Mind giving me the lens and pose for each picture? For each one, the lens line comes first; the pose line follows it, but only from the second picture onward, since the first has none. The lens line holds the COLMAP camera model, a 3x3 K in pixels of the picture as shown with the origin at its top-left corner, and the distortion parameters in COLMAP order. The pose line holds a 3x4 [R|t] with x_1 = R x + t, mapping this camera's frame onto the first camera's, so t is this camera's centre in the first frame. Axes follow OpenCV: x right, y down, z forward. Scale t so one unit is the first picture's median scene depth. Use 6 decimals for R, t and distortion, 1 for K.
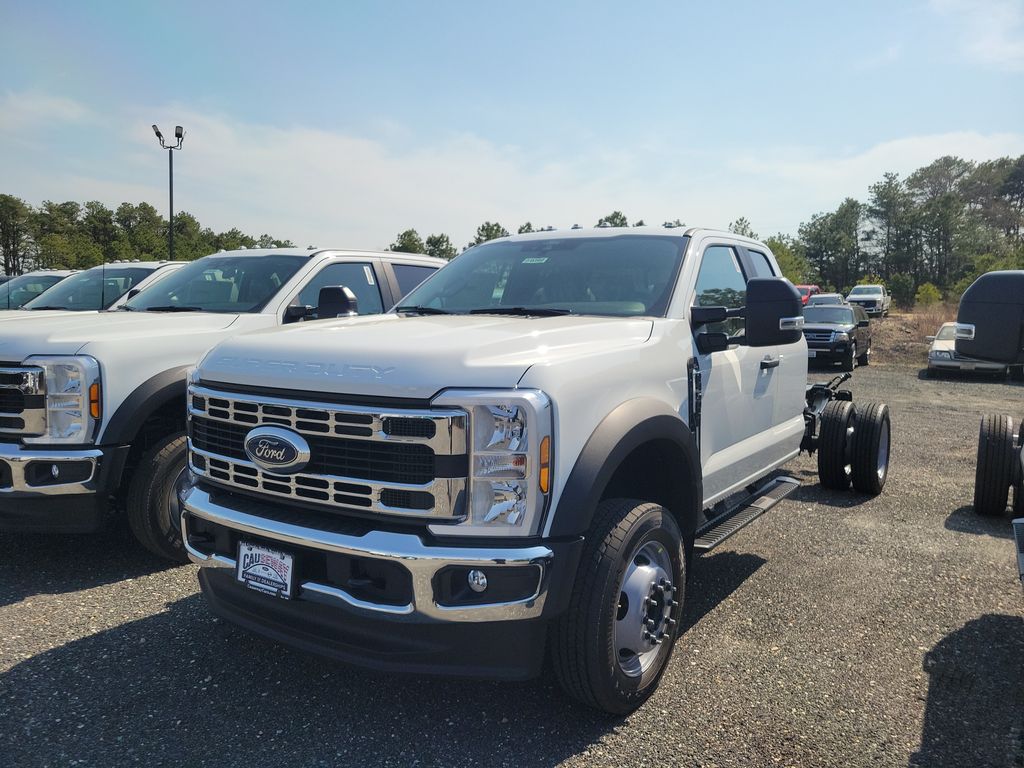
lens RADIAL K [[778.5, 0, 505.1], [0, 778.5, 388.3], [0, 0, 1]] dist [0.116384, -0.004781]
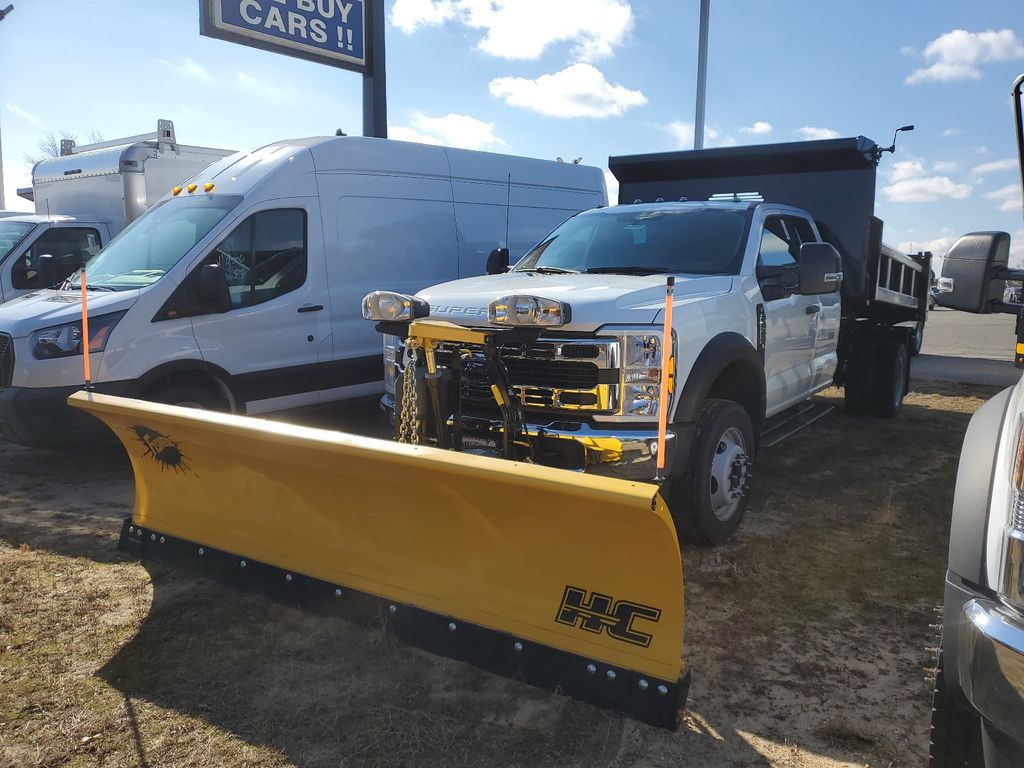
lens RADIAL K [[777.0, 0, 506.8], [0, 777.0, 390.4], [0, 0, 1]] dist [0.074850, 0.003724]
pose [[0.999748, -0.007540, -0.021139, -0.198724], [0.008750, 0.998292, 0.057758, 0.032260], [0.020668, -0.057929, 0.998107, -0.430519]]
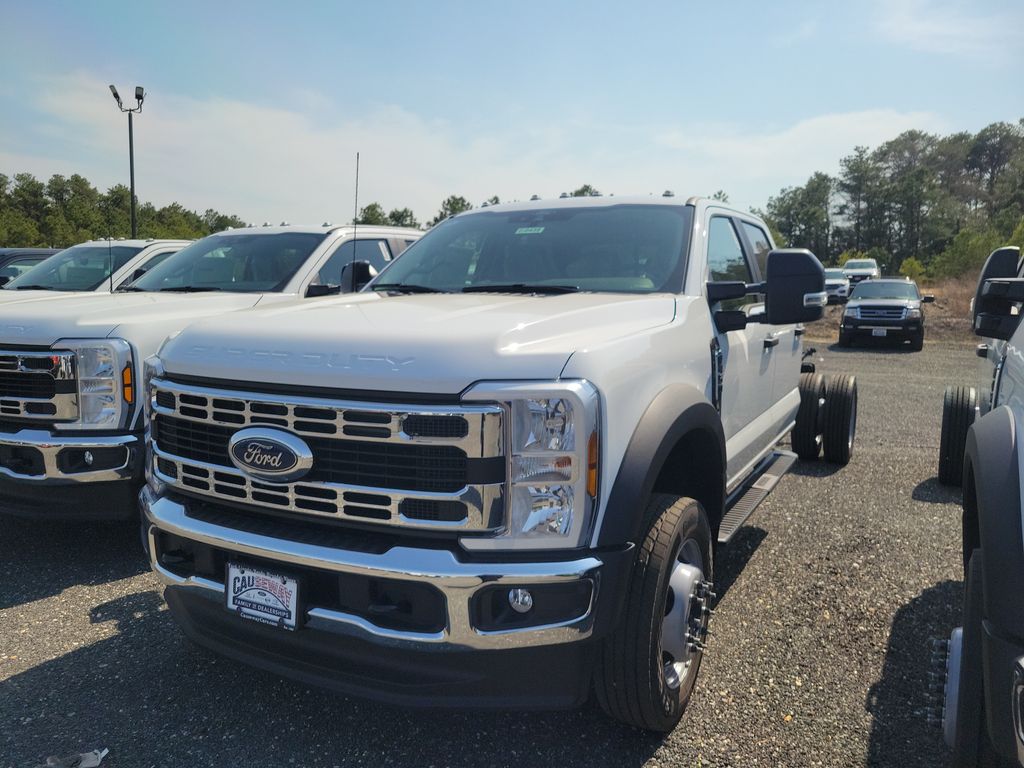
lens RADIAL K [[777.0, 0, 514.4], [0, 777.0, 388.5], [0, 0, 1]] dist [0.074850, 0.003724]
pose [[0.994857, -0.021948, 0.098880, -0.102688], [0.019010, 0.999352, 0.030560, -0.013532], [-0.099487, -0.028524, 0.994630, 0.123750]]
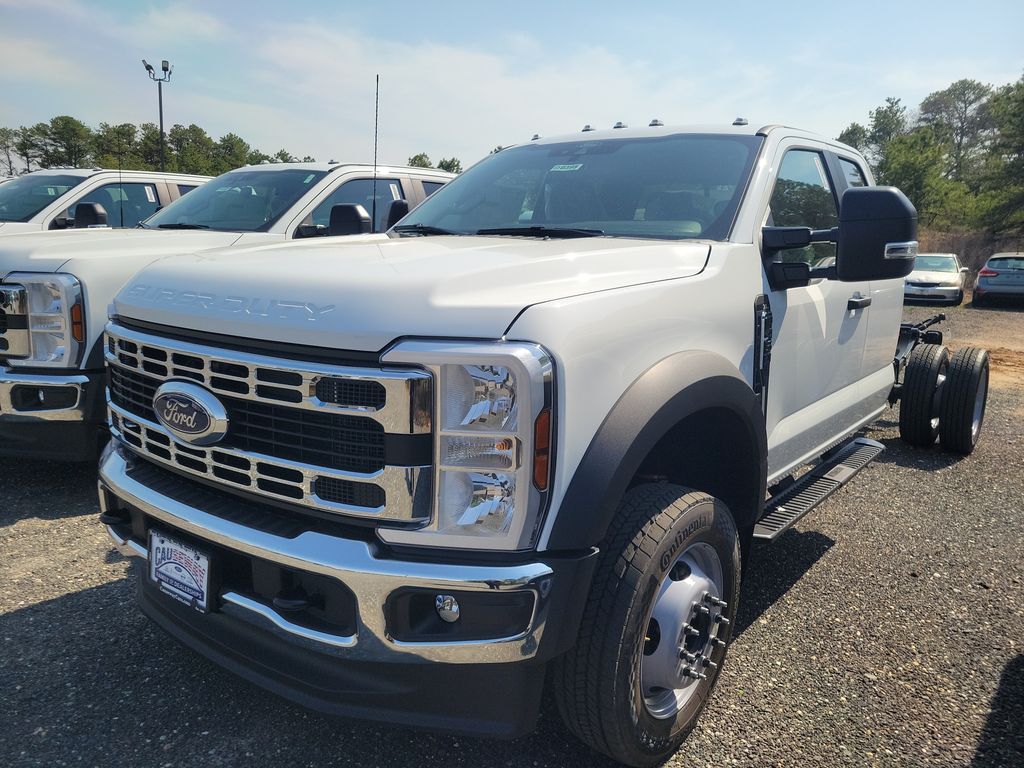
lens RADIAL K [[777.0, 0, 515.0], [0, 777.0, 387.3], [0, 0, 1]] dist [0.074850, 0.003724]
pose [[0.998024, 0.021955, -0.058869, 0.055887], [-0.016621, 0.995838, 0.089618, -0.016852], [0.060591, -0.088462, 0.994235, 0.265766]]
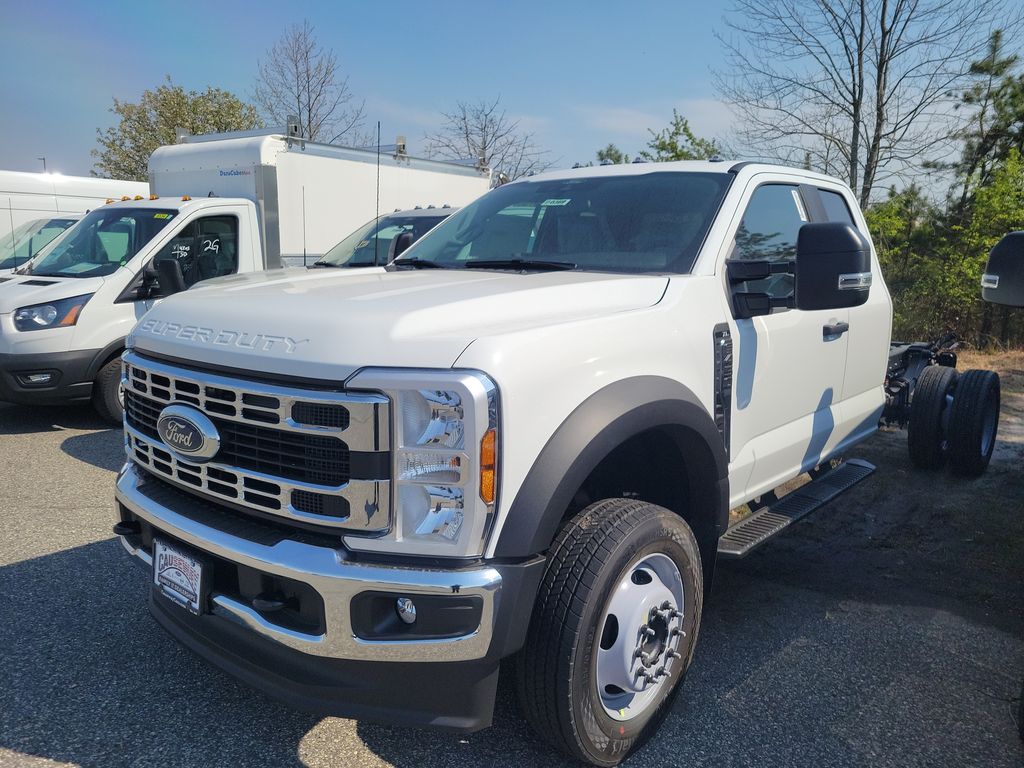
lens RADIAL K [[777.0, 0, 508.9], [0, 777.0, 381.4], [0, 0, 1]] dist [0.074850, 0.003724]
pose [[0.993275, 0.017716, -0.114417, 0.132887], [-0.011469, 0.998419, 0.055020, -0.025023], [0.115211, -0.053338, 0.991908, 0.203712]]
